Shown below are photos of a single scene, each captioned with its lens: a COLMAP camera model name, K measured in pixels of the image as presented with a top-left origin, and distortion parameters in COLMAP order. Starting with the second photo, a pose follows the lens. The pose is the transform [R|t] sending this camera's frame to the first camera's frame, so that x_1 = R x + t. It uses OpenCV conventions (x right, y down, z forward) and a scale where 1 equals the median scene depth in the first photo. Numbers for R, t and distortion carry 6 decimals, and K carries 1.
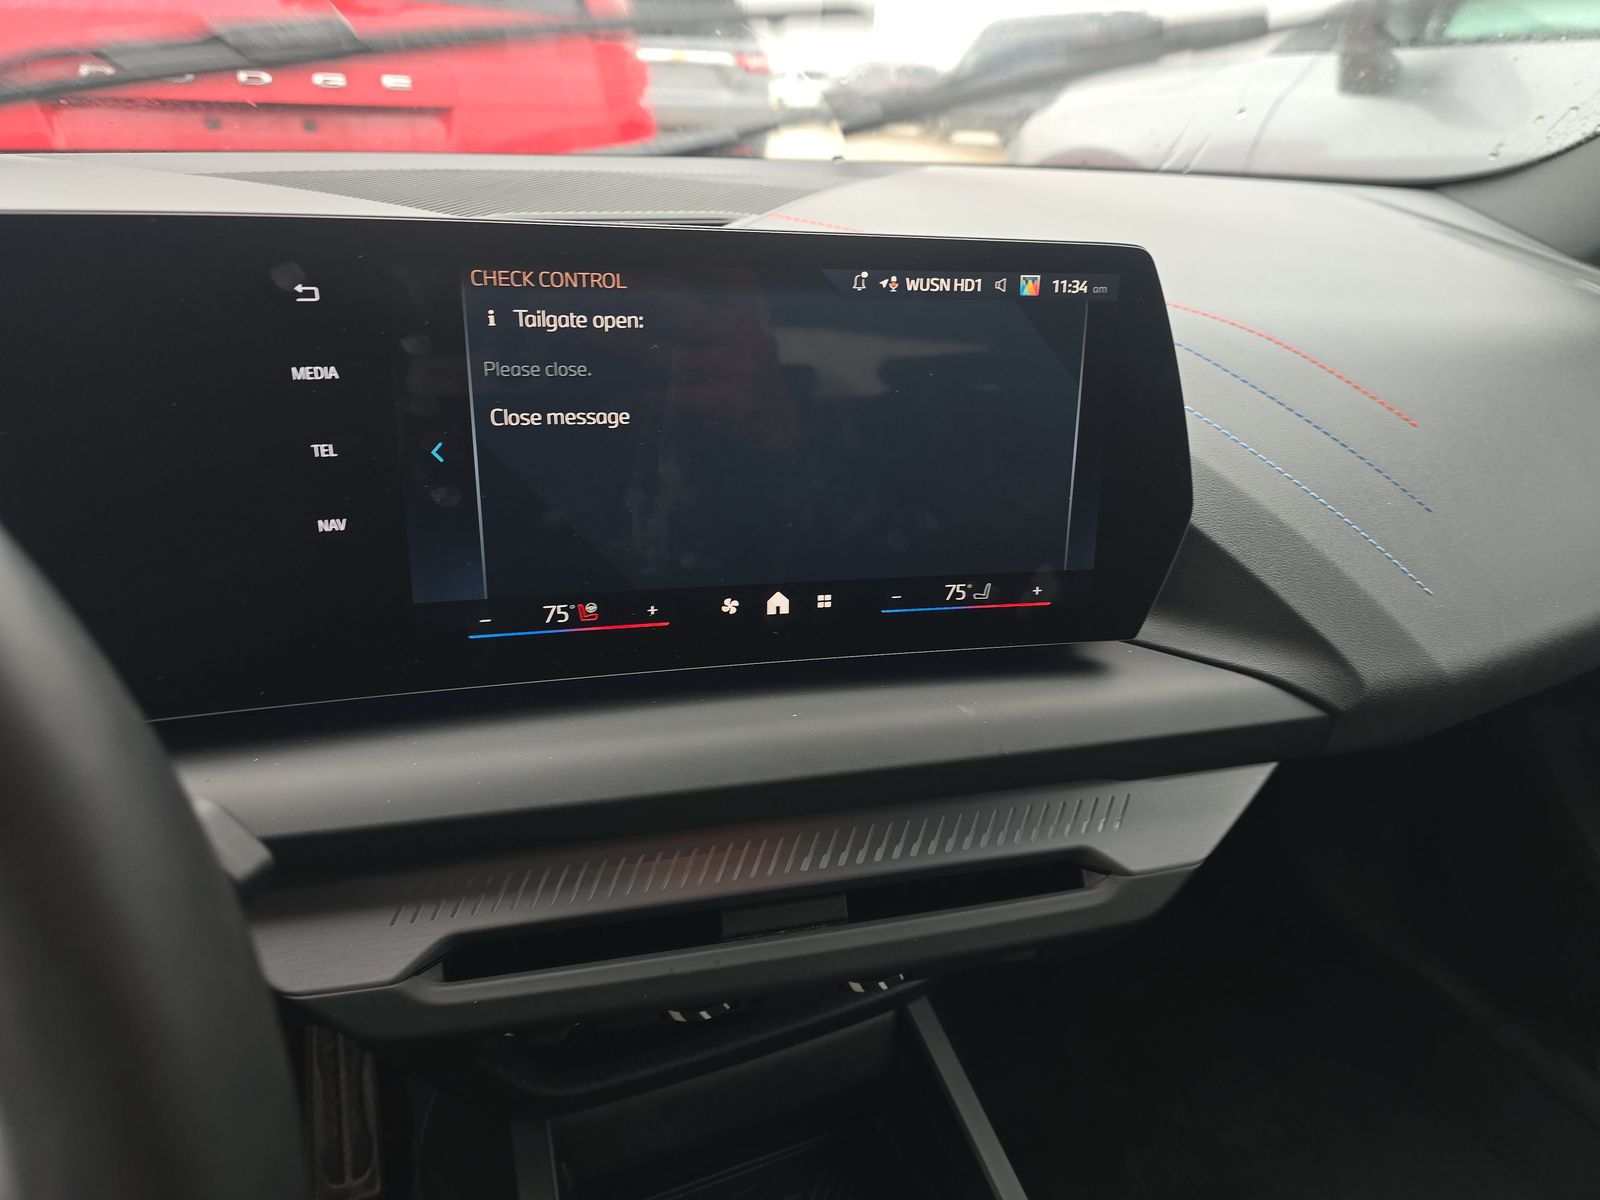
lens RADIAL K [[1093.9, 0, 793.0], [0, 1093.9, 611.2], [0, 0, 1]] dist [0.028994, -0.007222]
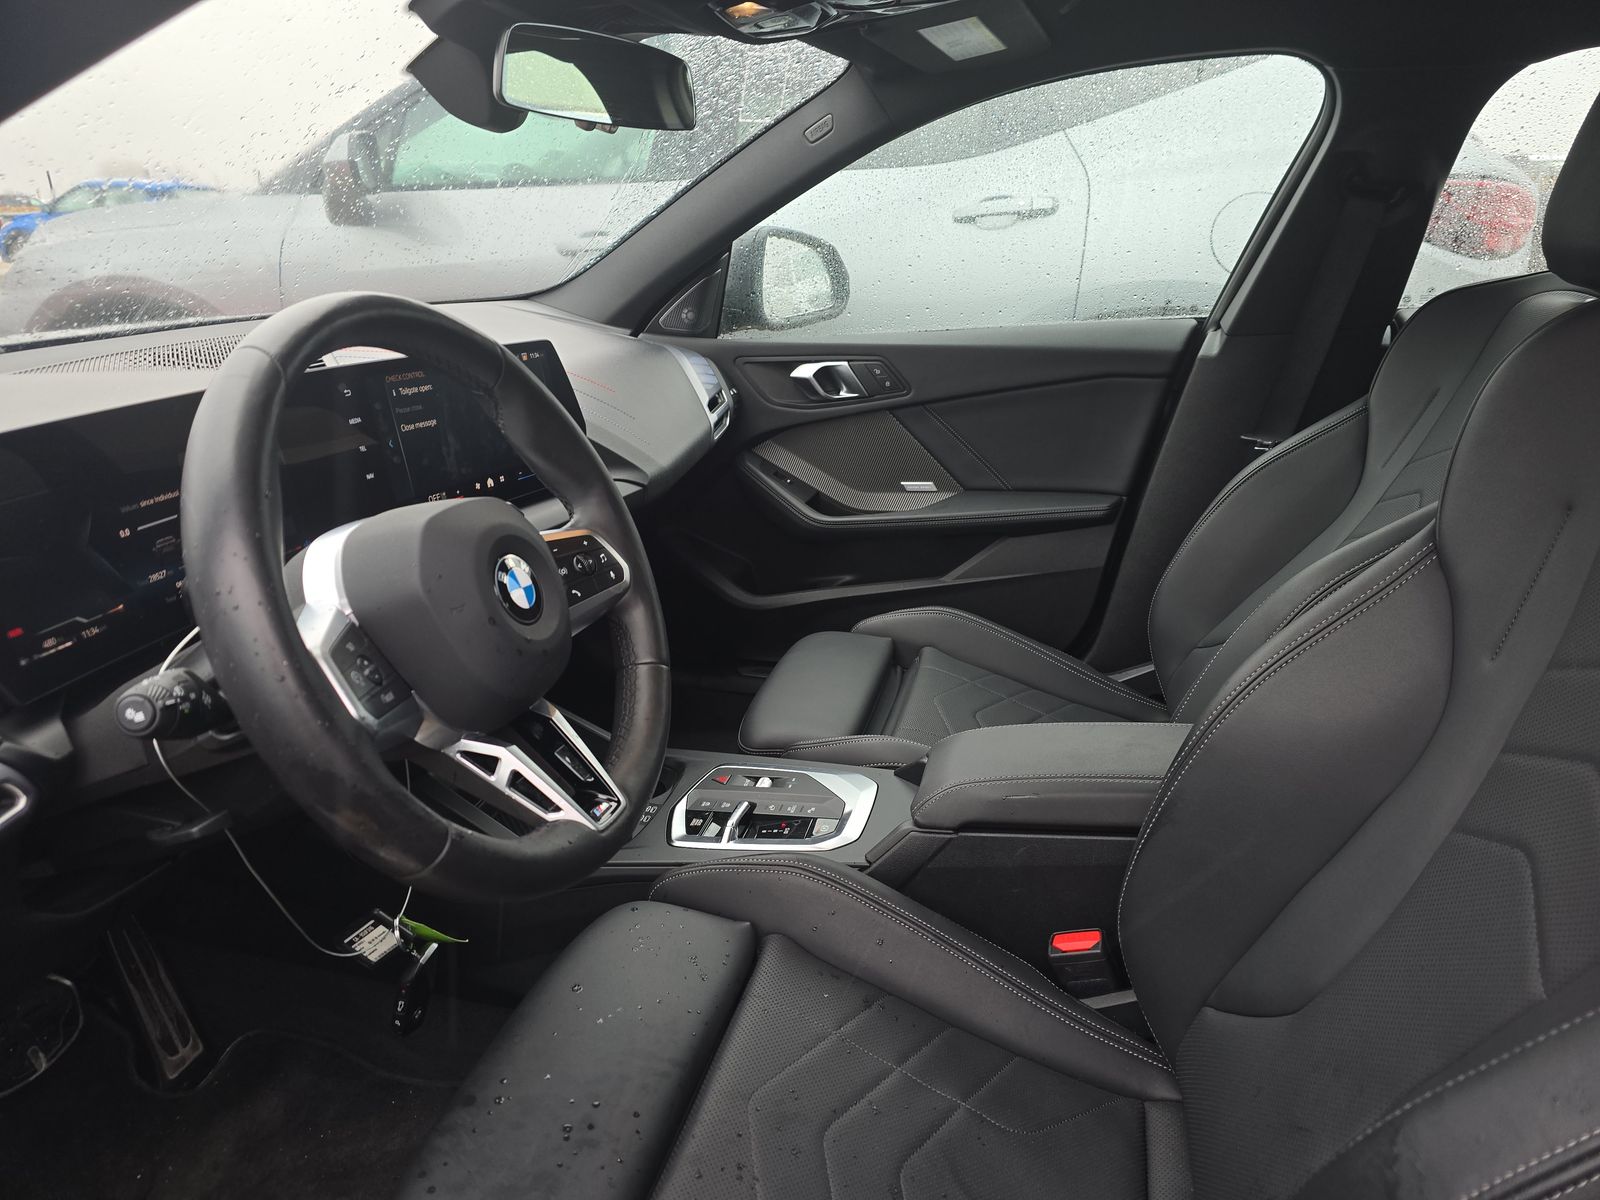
lens RADIAL K [[1093.9, 0, 795.7], [0, 1093.9, 596.5], [0, 0, 1]] dist [0.028994, -0.007222]
pose [[0.628460, -0.300199, 0.717579, -1.656201], [0.359701, 0.930122, 0.074088, 0.344457], [-0.689677, 0.211552, 0.692526, -1.404628]]
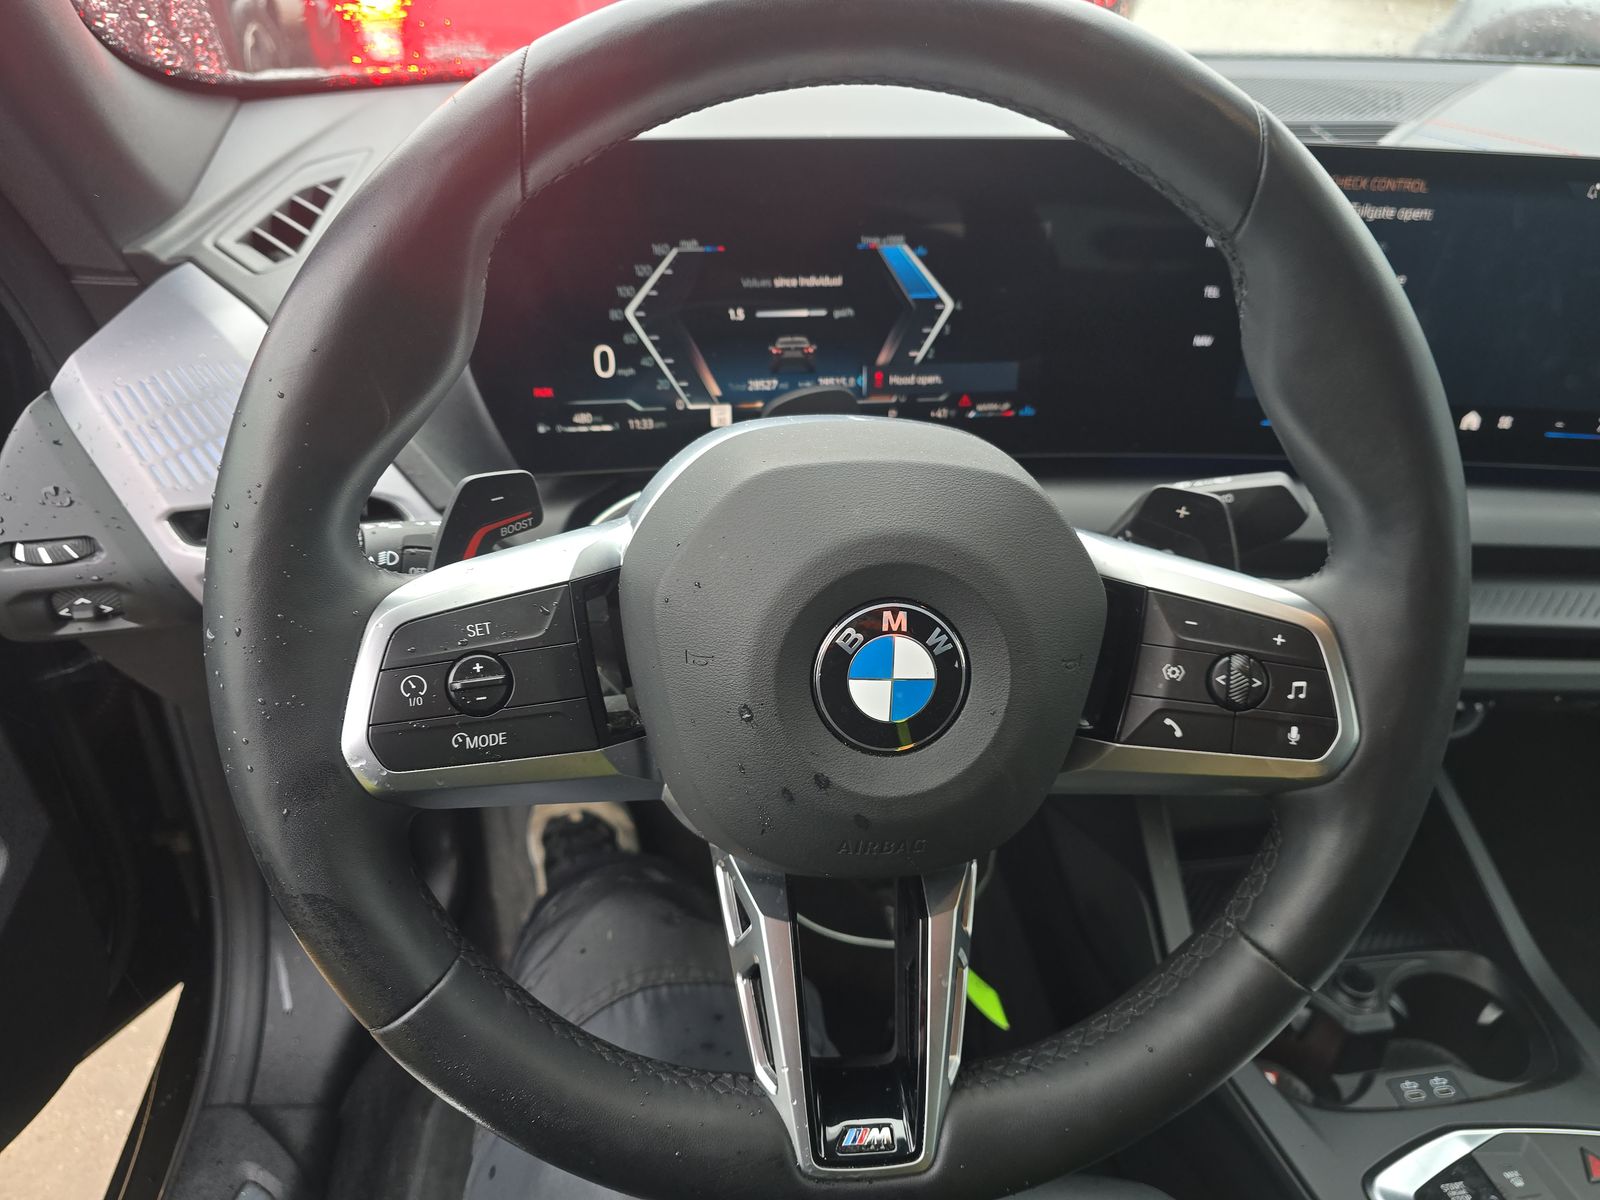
lens RADIAL K [[1093.9, 0, 813.6], [0, 1093.9, 609.3], [0, 0, 1]] dist [0.028994, -0.007222]
pose [[0.965301, 0.127652, -0.227815, -0.512186], [-0.100844, 0.986928, 0.125710, 0.150324], [0.240884, -0.098375, 0.965555, -0.659873]]
